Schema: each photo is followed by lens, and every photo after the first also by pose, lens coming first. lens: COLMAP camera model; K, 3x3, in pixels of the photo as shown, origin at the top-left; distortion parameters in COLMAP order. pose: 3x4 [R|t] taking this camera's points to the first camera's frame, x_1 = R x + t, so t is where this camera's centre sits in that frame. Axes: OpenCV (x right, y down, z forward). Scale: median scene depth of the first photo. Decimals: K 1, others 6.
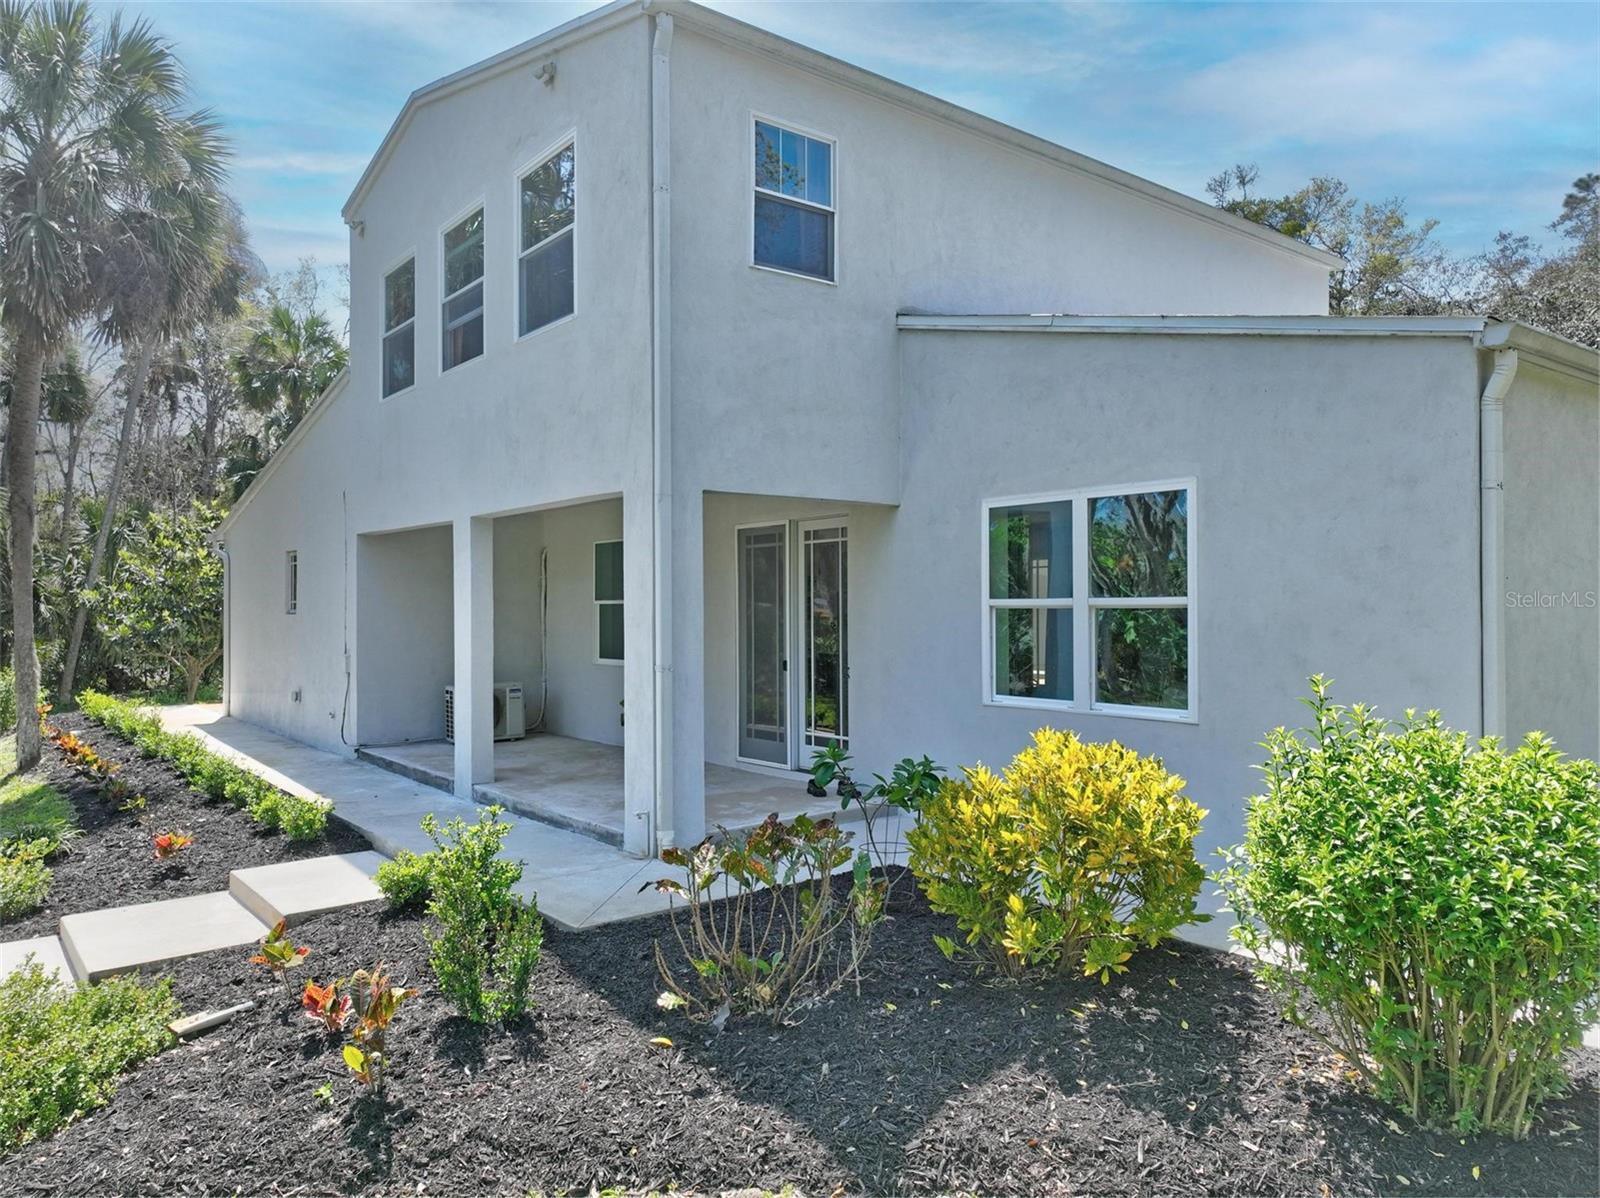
lens RADIAL K [[1122.3, 0, 799.3], [0, 1122.3, 601.0], [0, 0, 1]] dist [-0.002919, 0.018280]
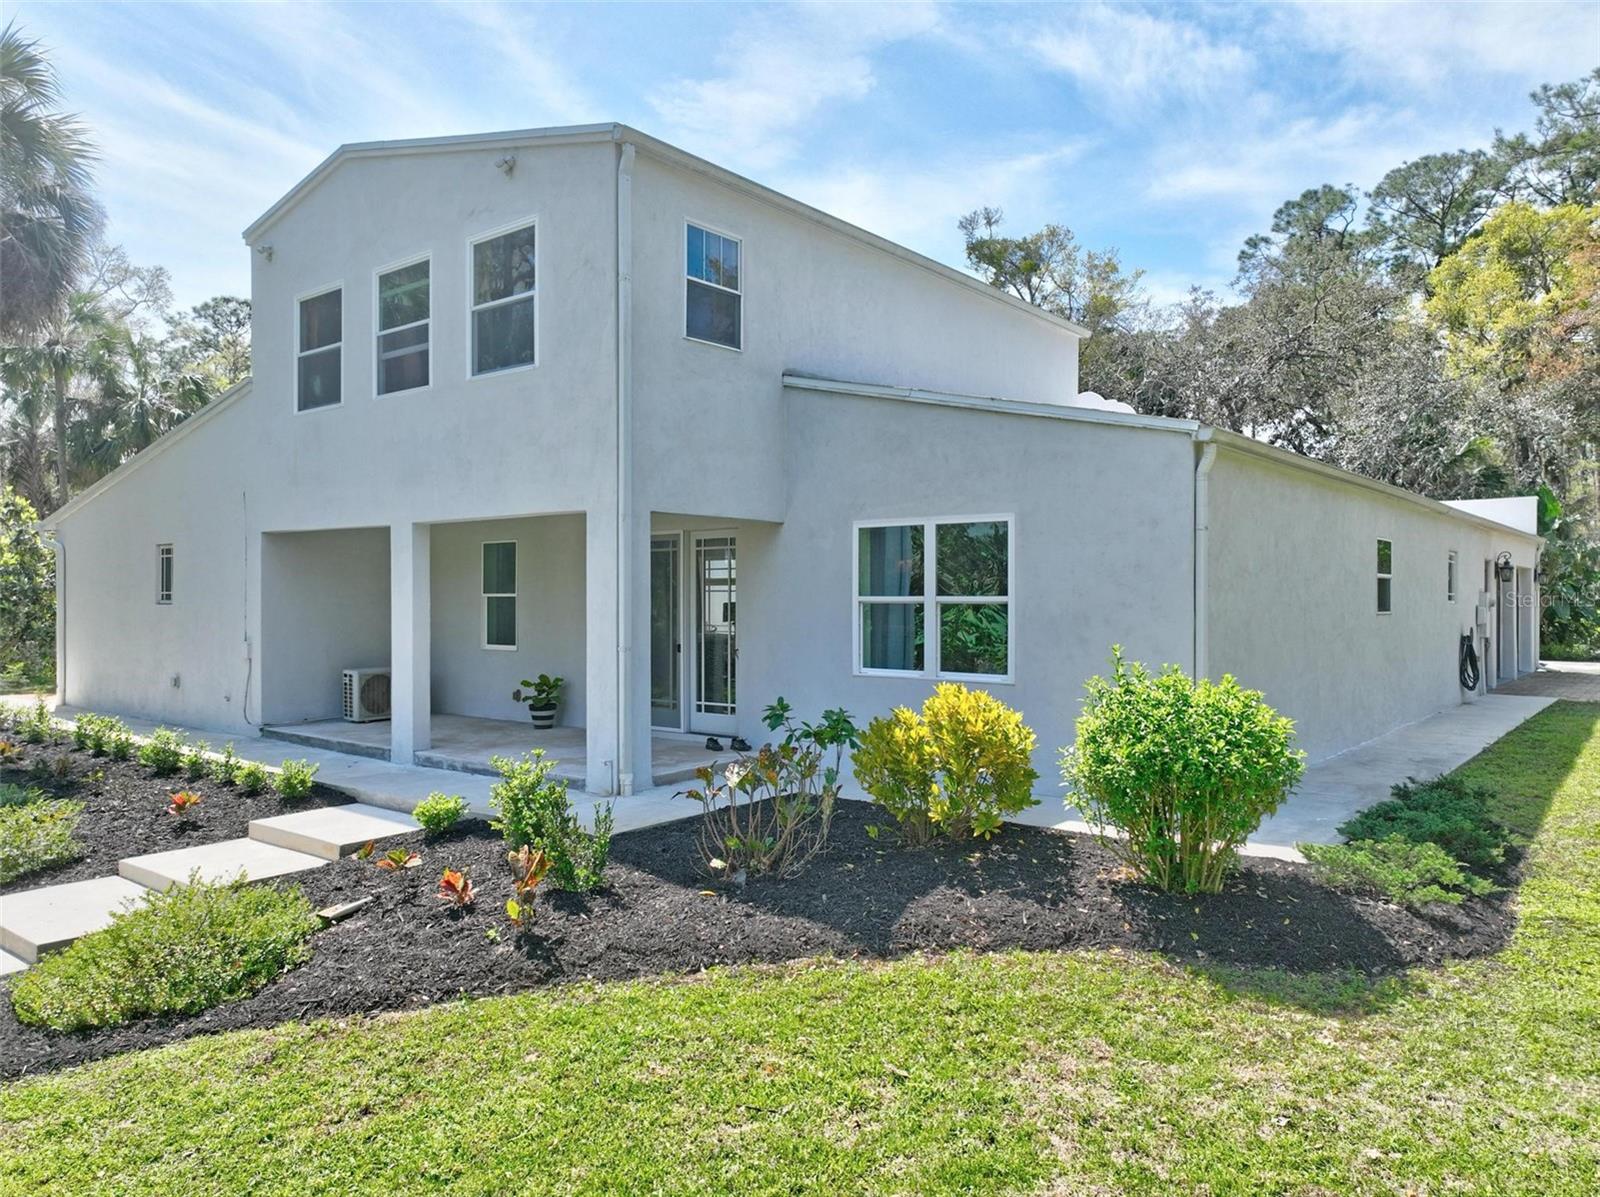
lens RADIAL K [[1122.3, 0, 798.8], [0, 1122.3, 598.1], [0, 0, 1]] dist [-0.002919, 0.018280]
pose [[0.974801, 0.004020, 0.223040, -0.214297], [-0.005521, 0.999966, 0.006108, -0.007693], [-0.223008, -0.007186, 0.974790, -0.308051]]
